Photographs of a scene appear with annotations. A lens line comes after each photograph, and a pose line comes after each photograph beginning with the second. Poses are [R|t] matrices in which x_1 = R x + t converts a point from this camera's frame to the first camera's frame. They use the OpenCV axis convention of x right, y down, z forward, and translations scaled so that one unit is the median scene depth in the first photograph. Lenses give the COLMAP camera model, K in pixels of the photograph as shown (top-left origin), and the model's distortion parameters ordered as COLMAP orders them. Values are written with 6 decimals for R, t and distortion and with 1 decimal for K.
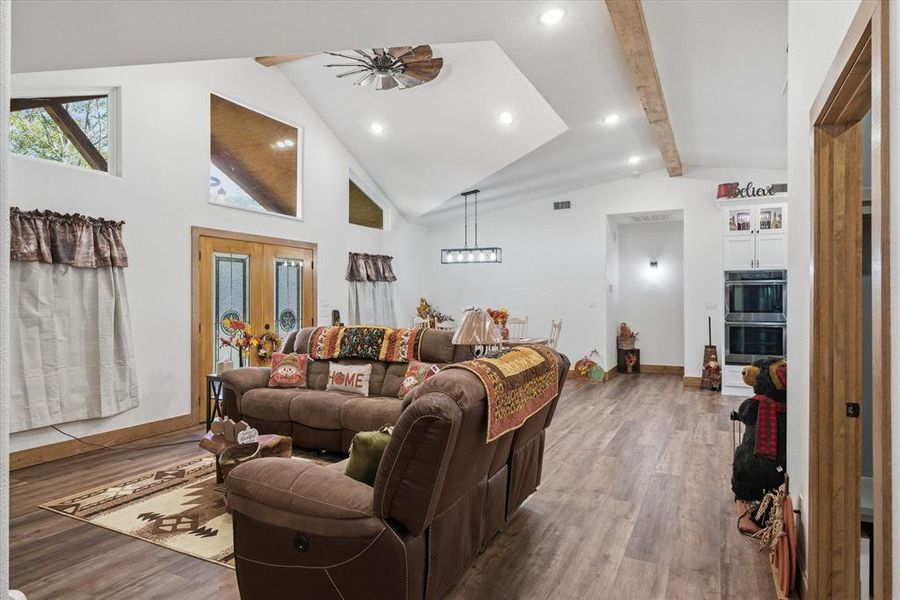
lens RADIAL K [[527.1, 0, 449.8], [0, 527.1, 297.7], [0, 0, 1]] dist [-0.002087, -0.000558]
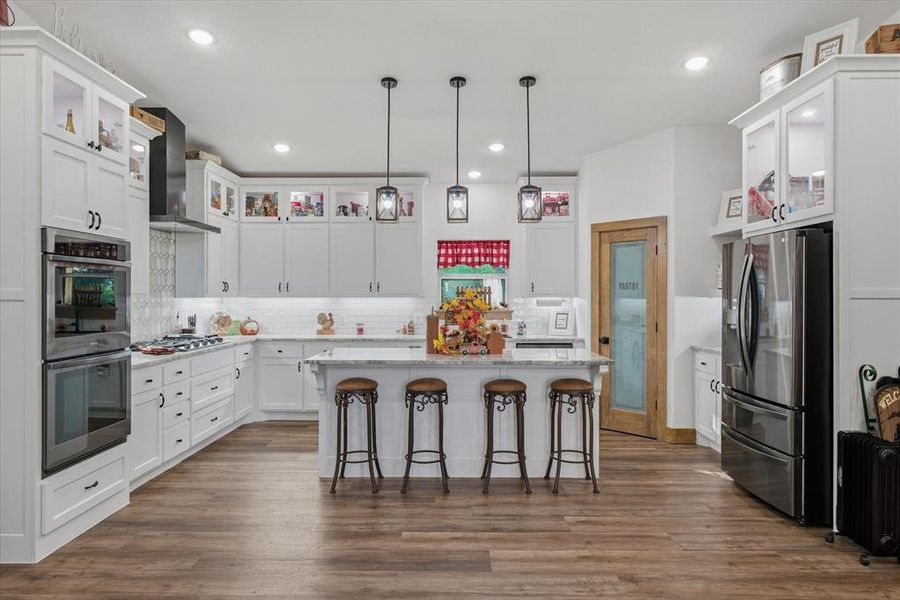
lens RADIAL K [[552.6, 0, 445.9], [0, 552.6, 298.0], [0, 0, 1]] dist [0.000757, 0.000229]
pose [[-0.434440, -0.004819, 0.900688, 0.045595], [-0.003100, 0.999988, 0.003854, -0.002364], [-0.900695, -0.001118, -0.434450, 0.934544]]
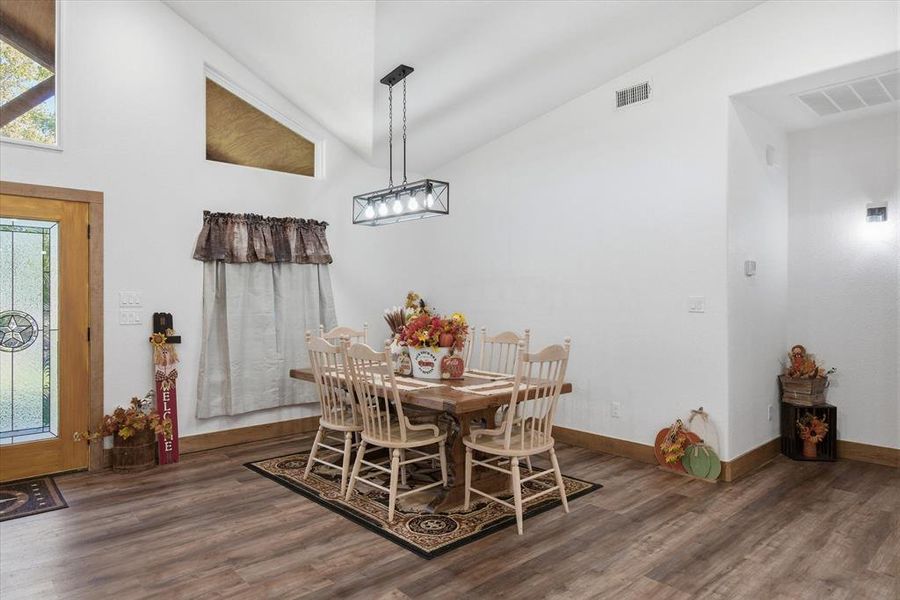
lens RADIAL K [[552.6, 0, 445.9], [0, 552.6, 298.0], [0, 0, 1]] dist [0.000757, 0.000229]
pose [[0.931196, 0.000236, -0.364518, 0.300187], [0.000400, 0.999999, 0.001670, 0.007297], [0.364518, -0.001701, 0.931195, 0.602510]]
